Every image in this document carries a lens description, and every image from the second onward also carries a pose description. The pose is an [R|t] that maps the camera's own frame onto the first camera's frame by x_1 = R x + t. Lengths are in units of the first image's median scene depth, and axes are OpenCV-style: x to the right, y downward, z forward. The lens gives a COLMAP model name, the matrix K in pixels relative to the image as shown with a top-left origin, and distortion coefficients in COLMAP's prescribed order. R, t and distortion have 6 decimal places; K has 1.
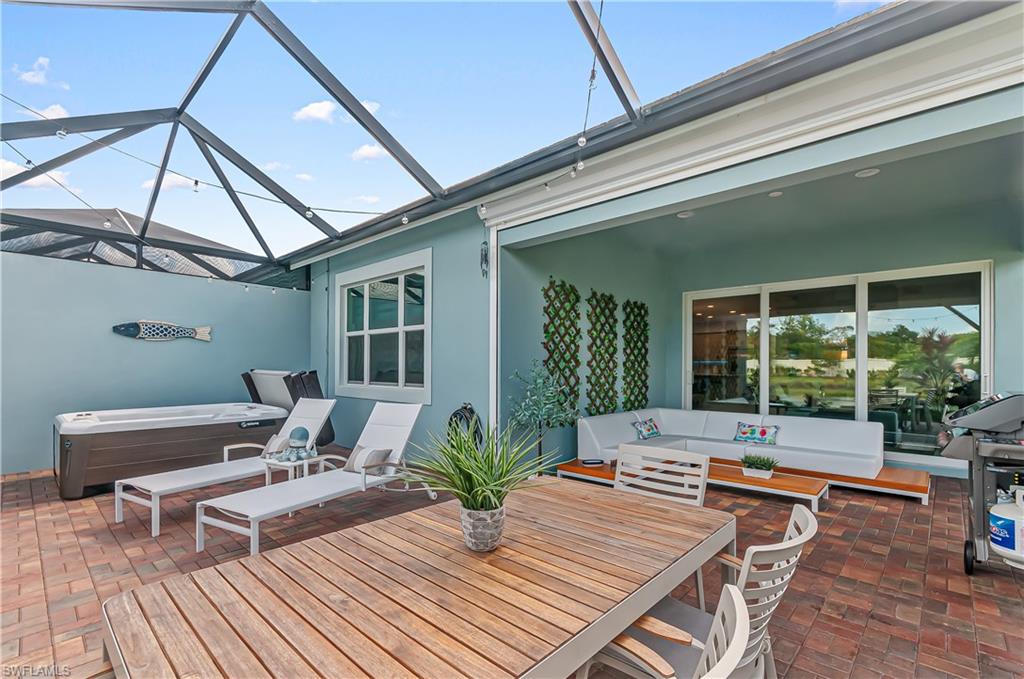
lens RADIAL K [[461.3, 0, 518.3], [0, 461.3, 358.6], [0, 0, 1]] dist [0.003574, 0.000289]
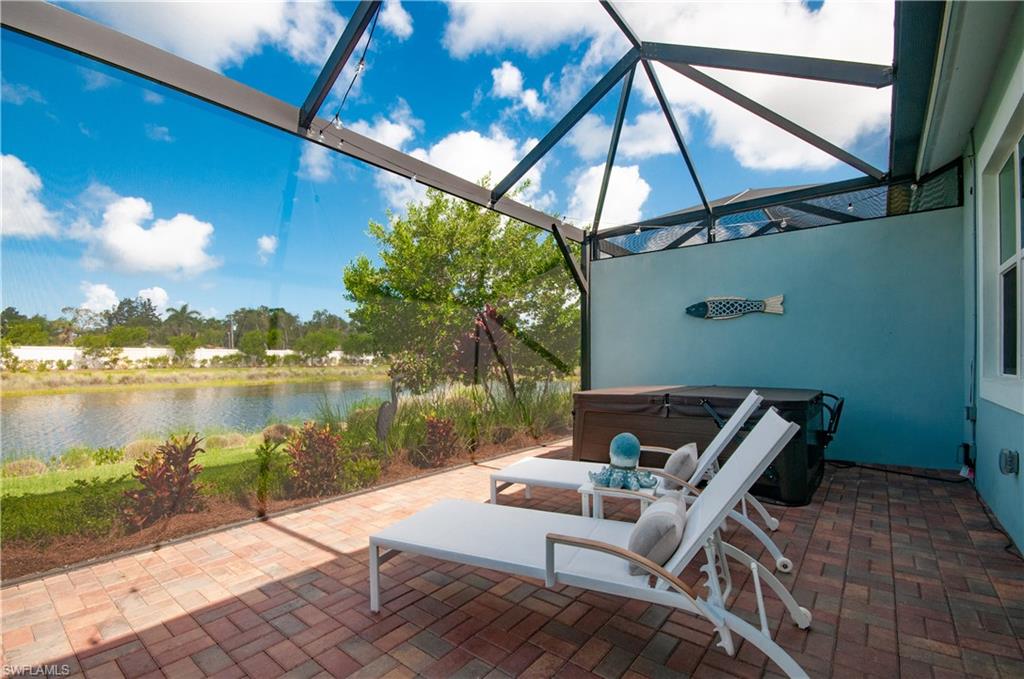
lens RADIAL K [[451.6, 0, 511.1], [0, 451.6, 360.7], [0, 0, 1]] dist [-0.015486, -0.000051]
pose [[0.071069, -0.011494, -0.997405, 0.059176], [0.014731, 0.999837, -0.010473, 0.046319], [0.997363, -0.013949, 0.071227, 0.538391]]
